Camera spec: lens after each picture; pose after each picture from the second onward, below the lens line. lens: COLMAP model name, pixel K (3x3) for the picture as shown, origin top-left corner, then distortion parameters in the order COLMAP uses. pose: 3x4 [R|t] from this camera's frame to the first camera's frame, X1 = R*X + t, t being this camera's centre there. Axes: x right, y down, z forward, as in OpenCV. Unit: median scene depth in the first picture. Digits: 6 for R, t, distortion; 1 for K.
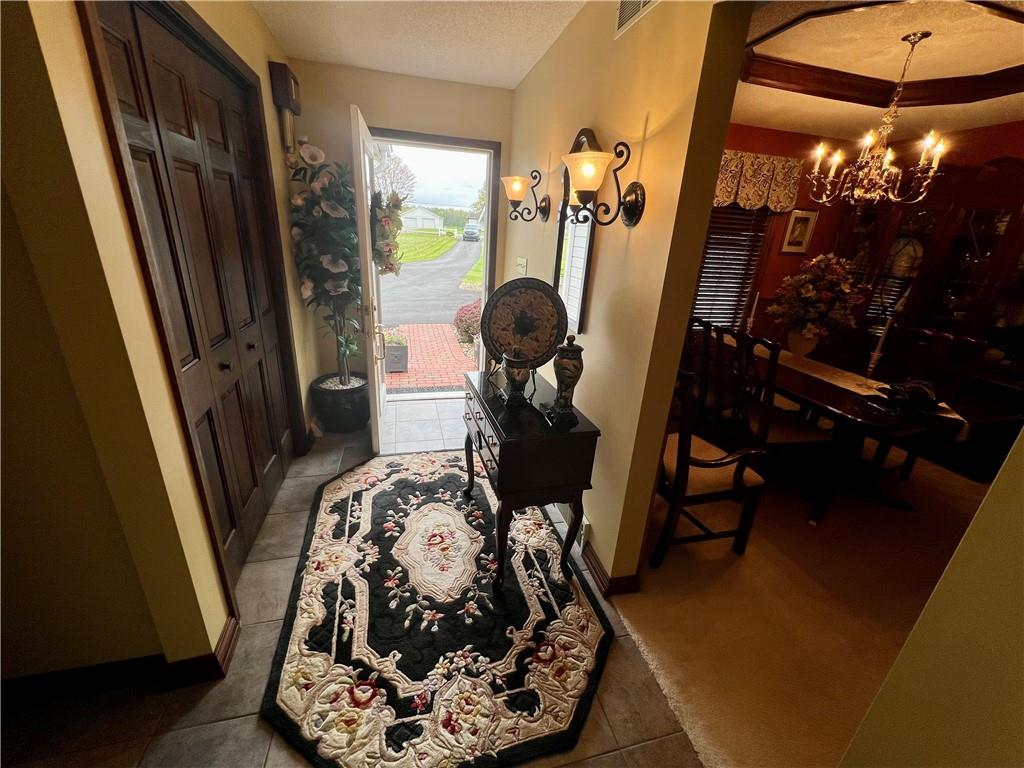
lens RADIAL K [[409.9, 0, 508.5], [0, 409.9, 380.9], [0, 0, 1]] dist [0.000243, -0.000132]
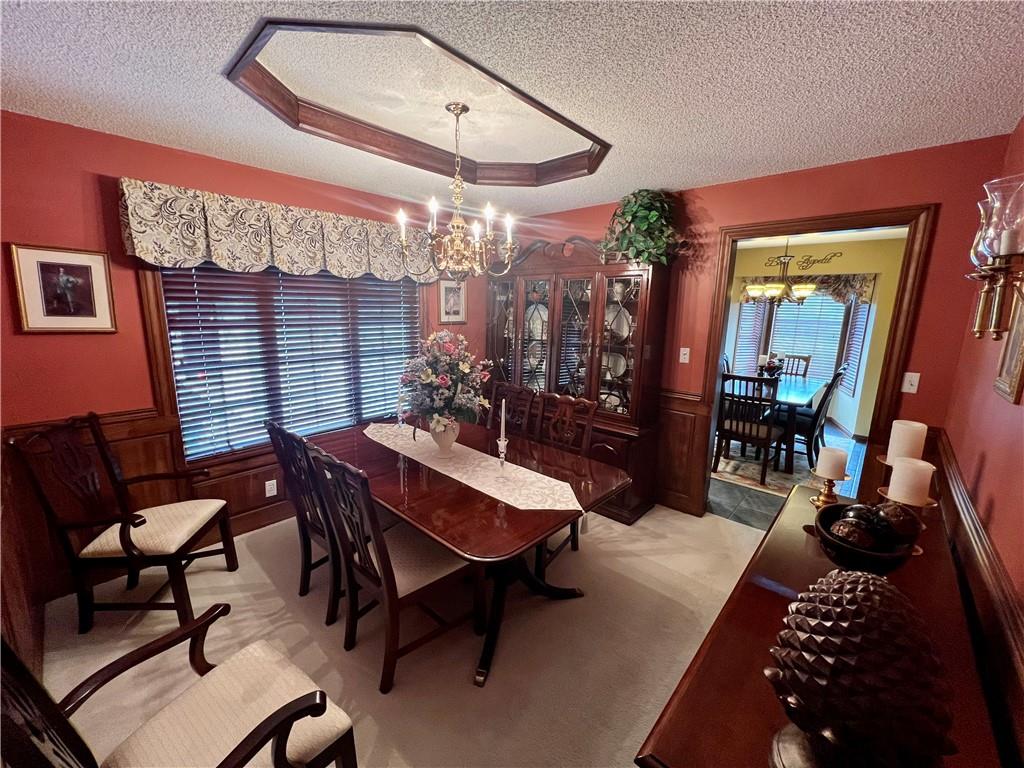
lens RADIAL K [[409.9, 0, 510.4], [0, 409.9, 380.0], [0, 0, 1]] dist [0.000243, -0.000132]
pose [[0.834477, -0.139625, 0.533060, 0.426131], [0.217950, 0.972114, -0.086562, -0.102496], [-0.506109, 0.188415, 0.841638, 0.218657]]
